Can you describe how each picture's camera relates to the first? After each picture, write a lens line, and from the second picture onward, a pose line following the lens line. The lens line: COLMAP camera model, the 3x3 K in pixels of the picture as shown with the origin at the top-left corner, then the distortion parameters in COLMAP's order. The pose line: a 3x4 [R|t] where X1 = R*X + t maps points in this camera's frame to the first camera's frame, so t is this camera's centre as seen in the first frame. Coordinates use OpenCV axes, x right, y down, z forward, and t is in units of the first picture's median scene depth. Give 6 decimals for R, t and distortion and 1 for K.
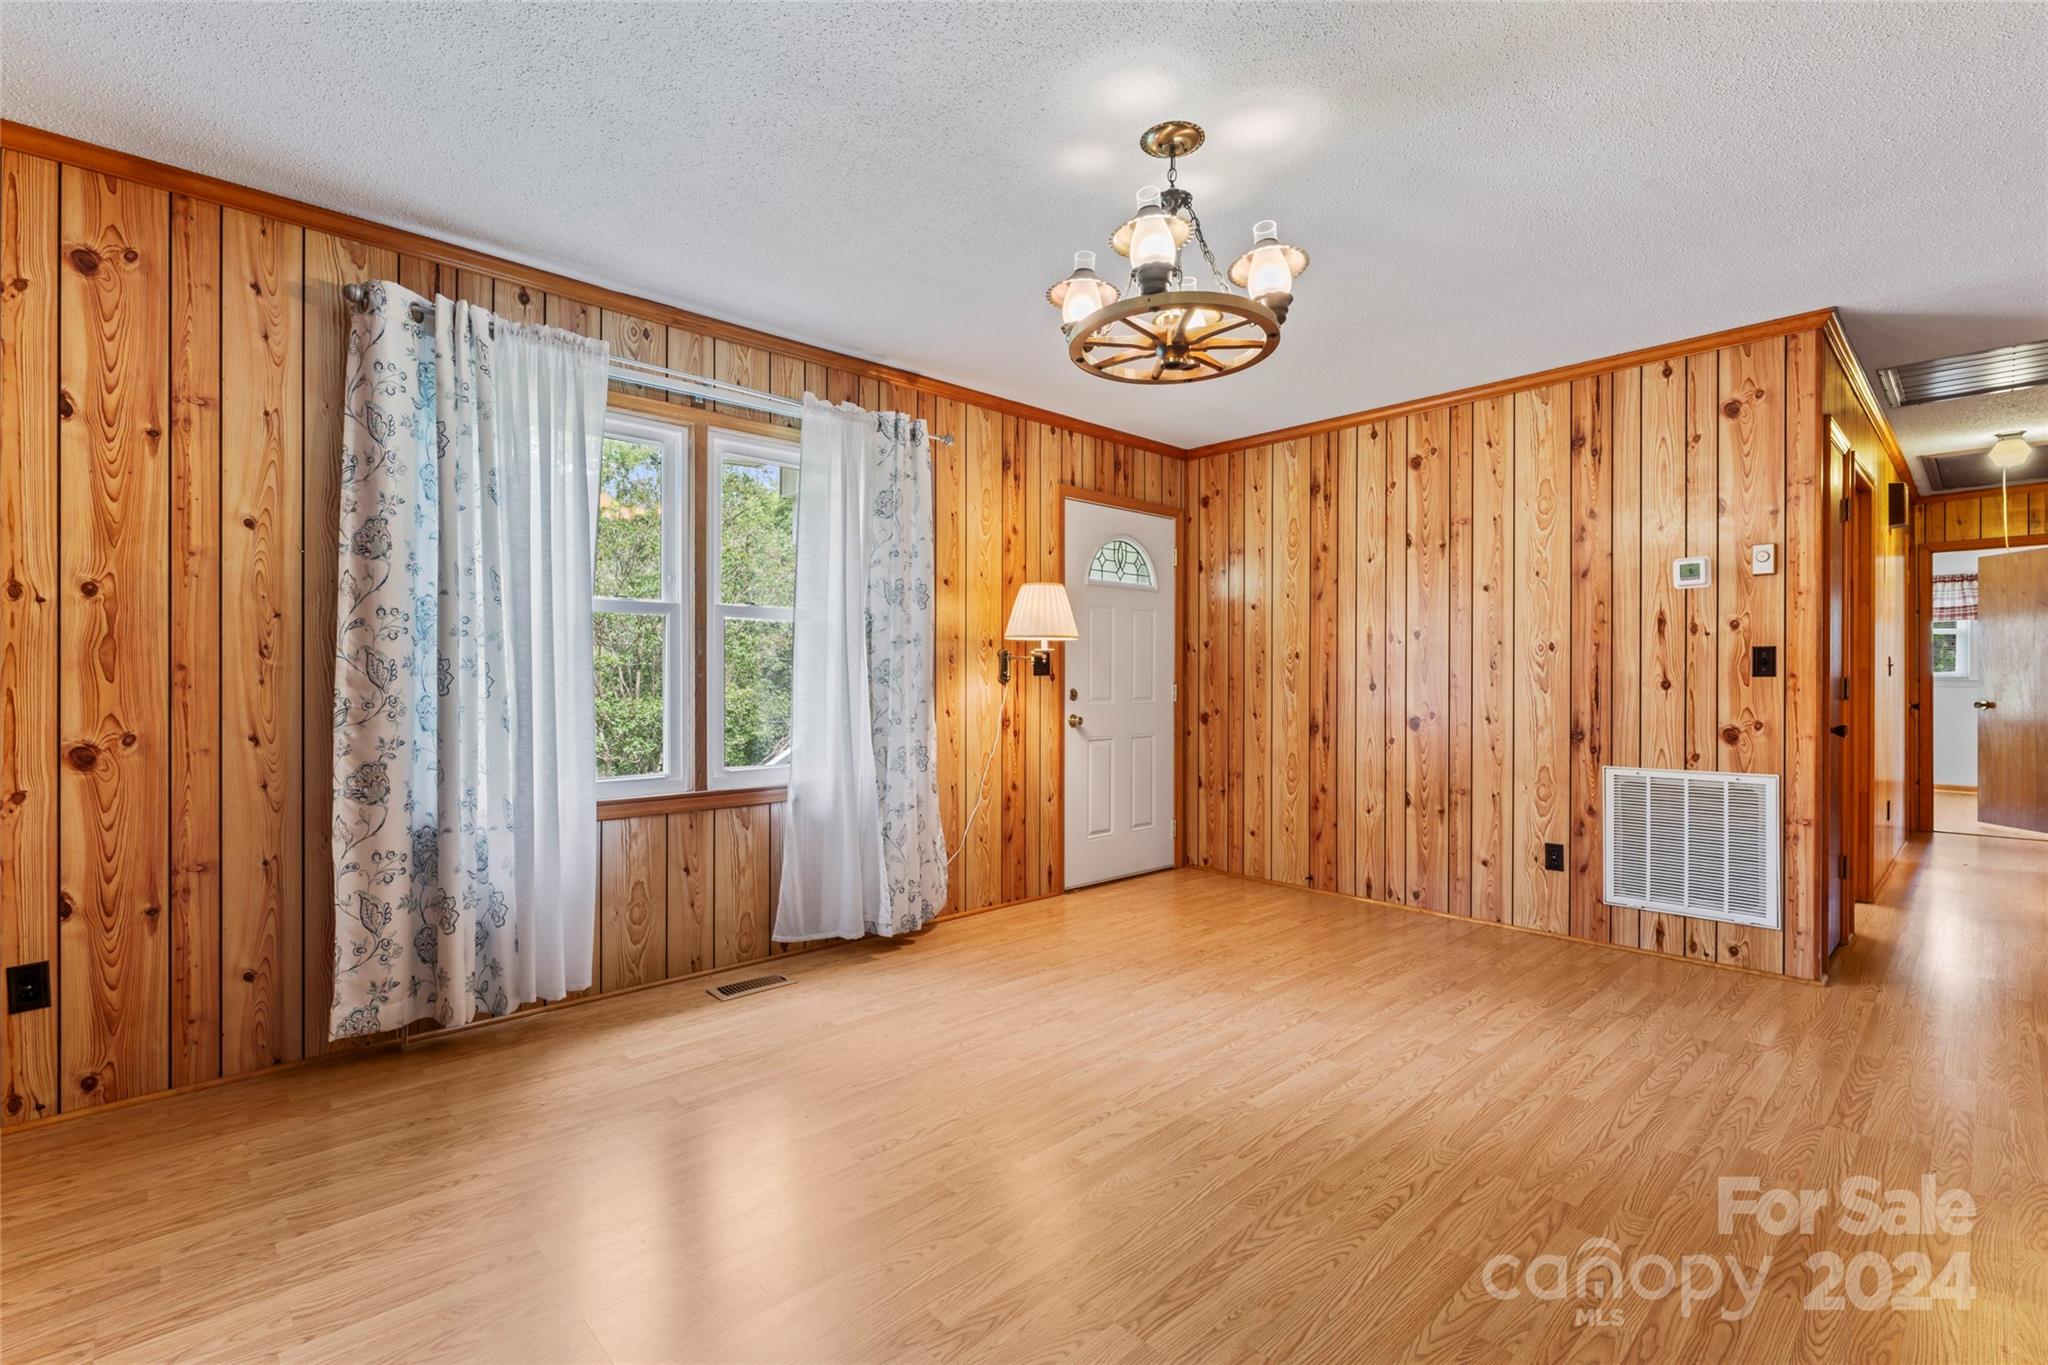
lens RADIAL K [[926.5, 0, 1026.4], [0, 926.5, 683.9], [0, 0, 1]] dist [-0.001417, -0.000859]
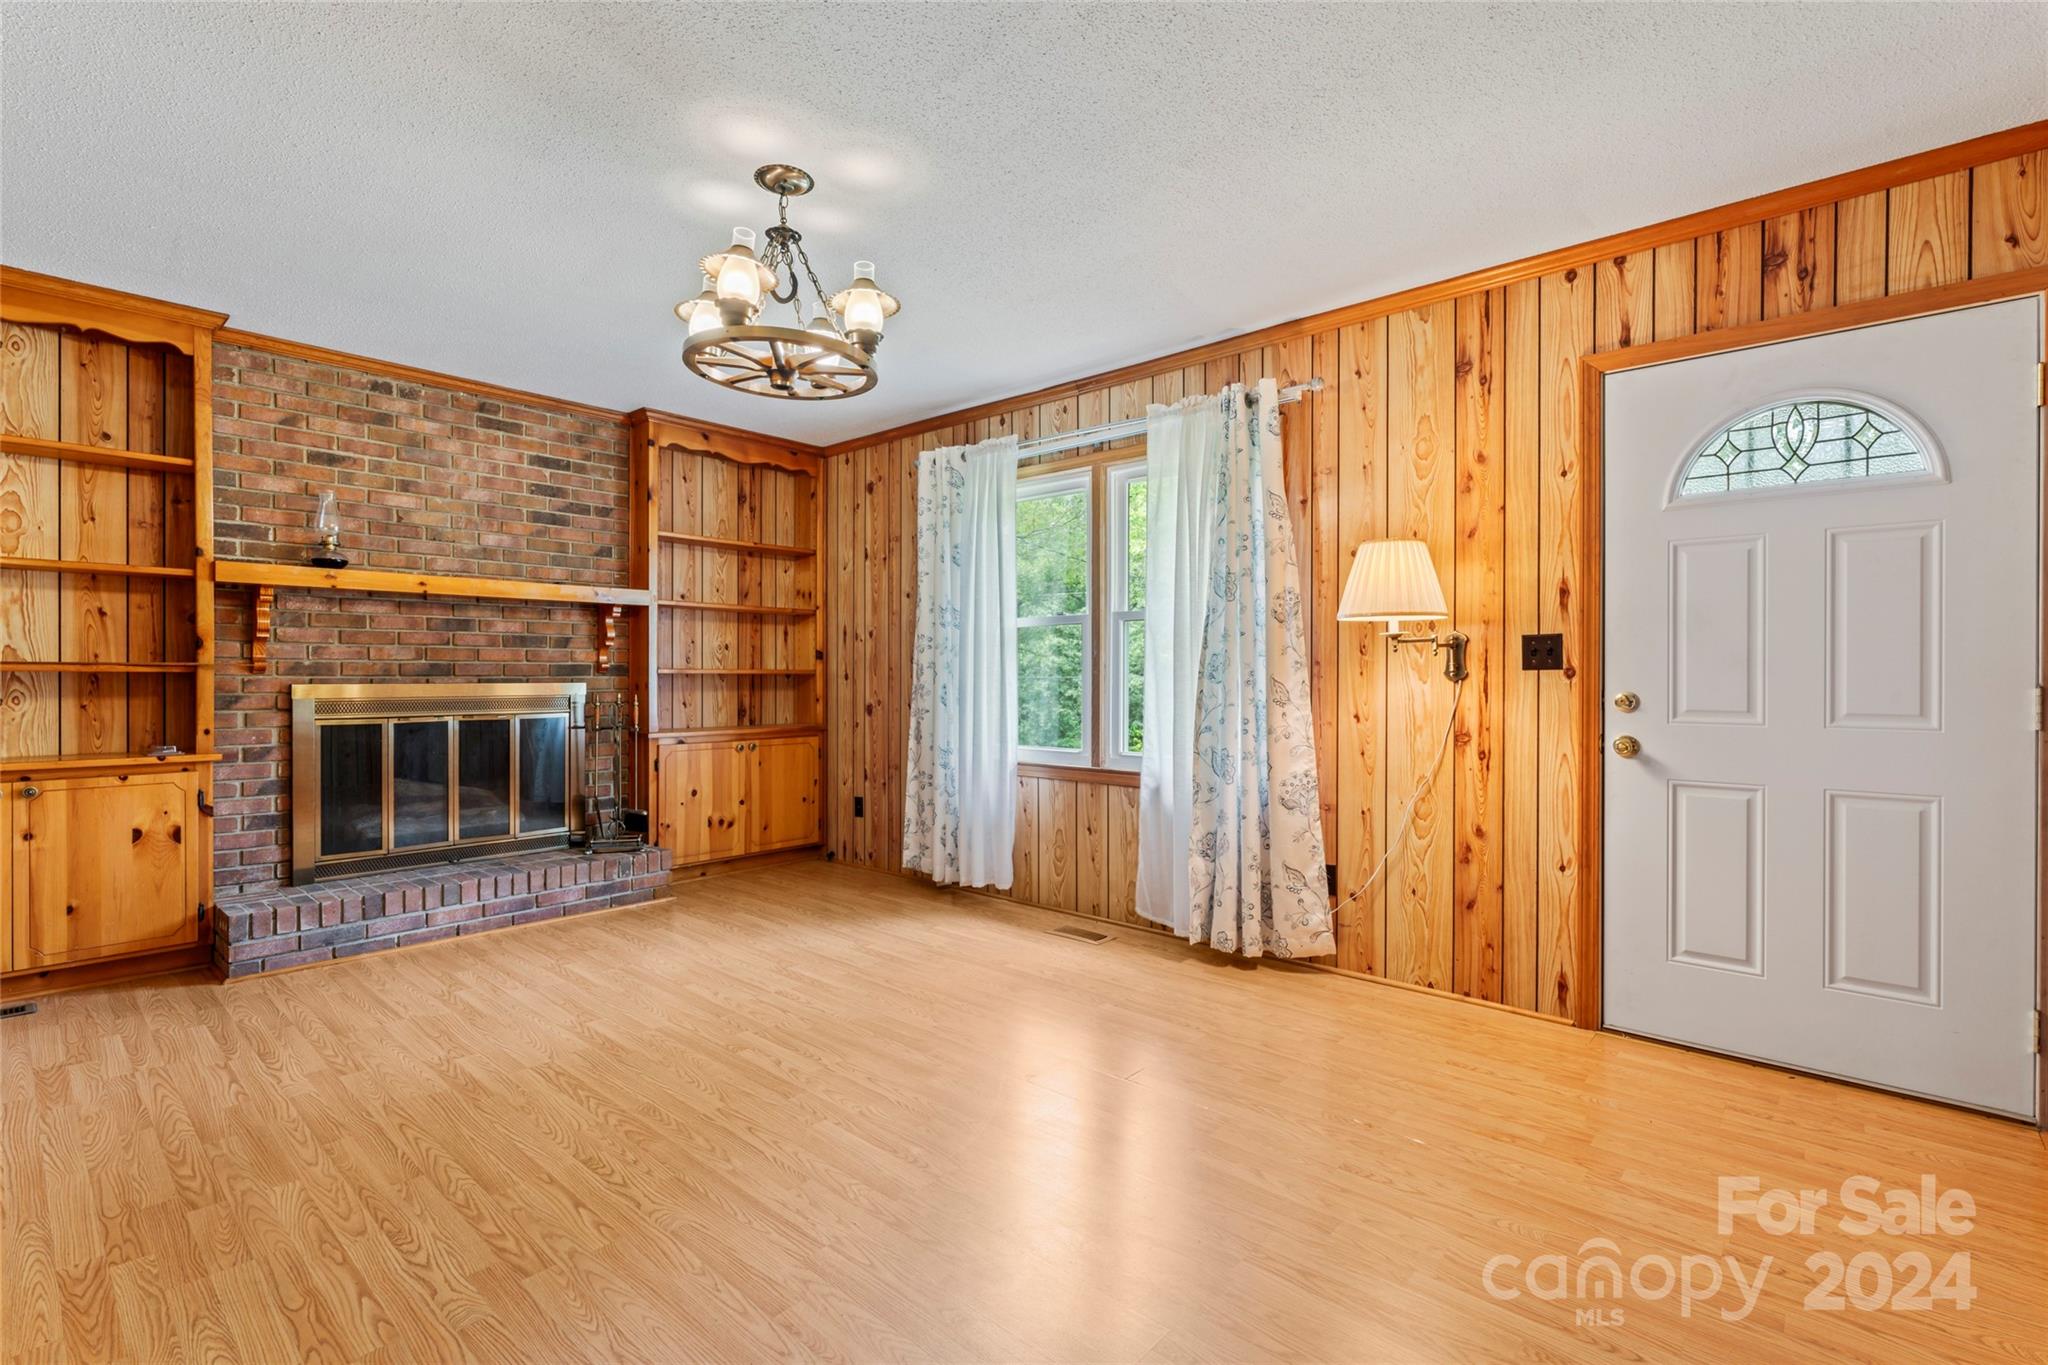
lens RADIAL K [[926.5, 0, 1009.9], [0, 926.5, 684.9], [0, 0, 1]] dist [-0.001417, -0.000859]
pose [[0.081353, 0.008495, -0.996649, 0.803137], [-0.008787, 0.999931, 0.007806, -0.000721], [0.996647, 0.008123, 0.081422, 0.746242]]
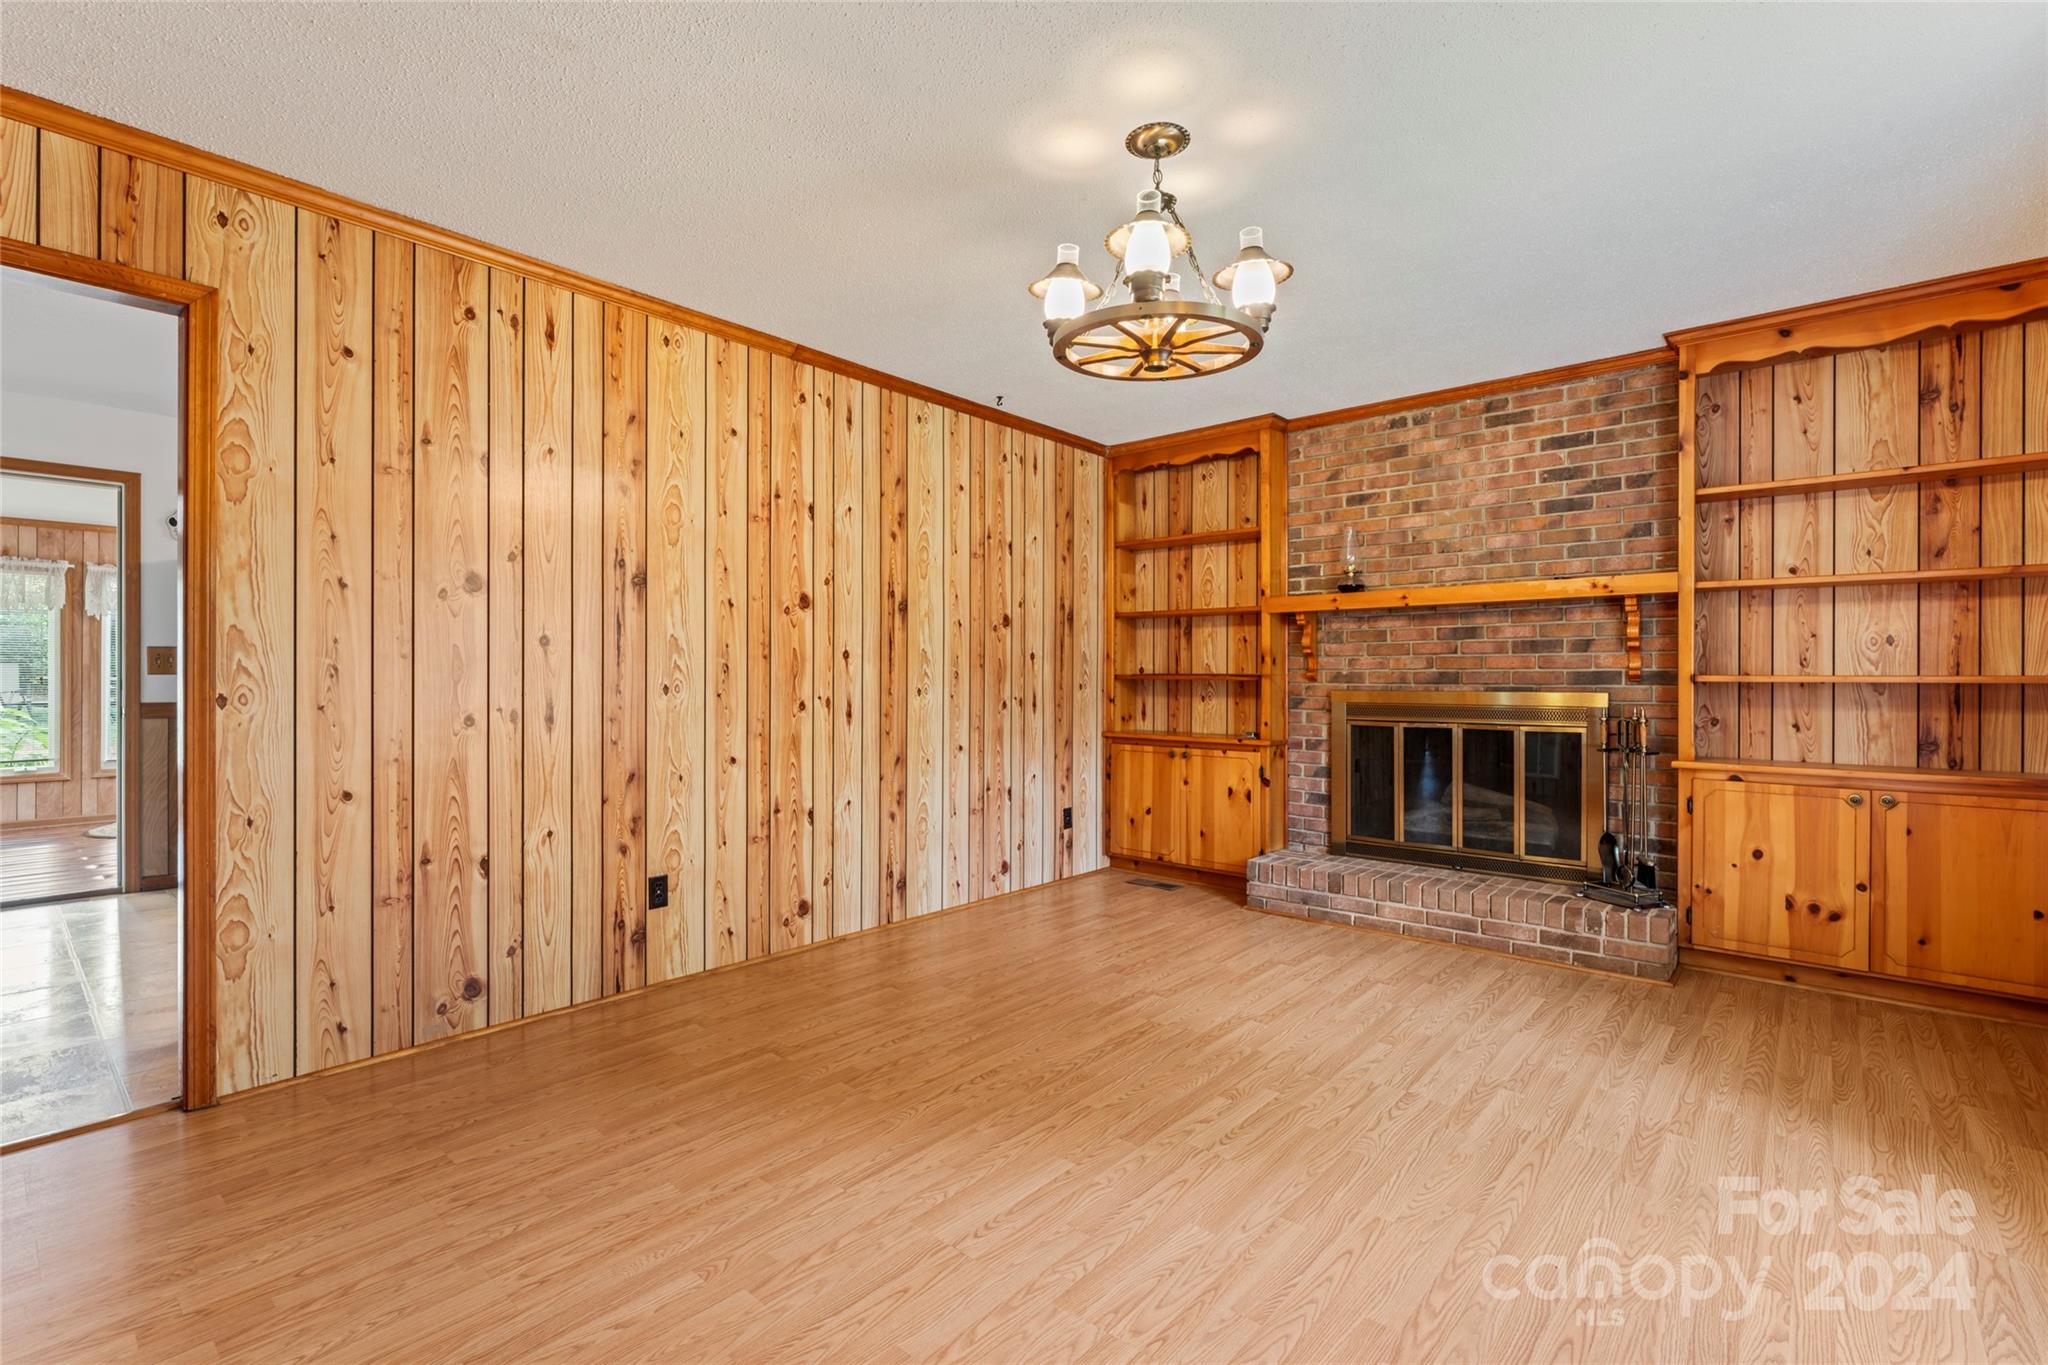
lens RADIAL K [[926.5, 0, 1026.1], [0, 926.5, 684.2], [0, 0, 1]] dist [-0.001417, -0.000859]
pose [[-0.995078, -0.004248, -0.098999, 0.251301], [-0.005636, 0.999890, 0.013743, -0.009369], [0.098929, 0.014234, -0.994993, 1.254317]]
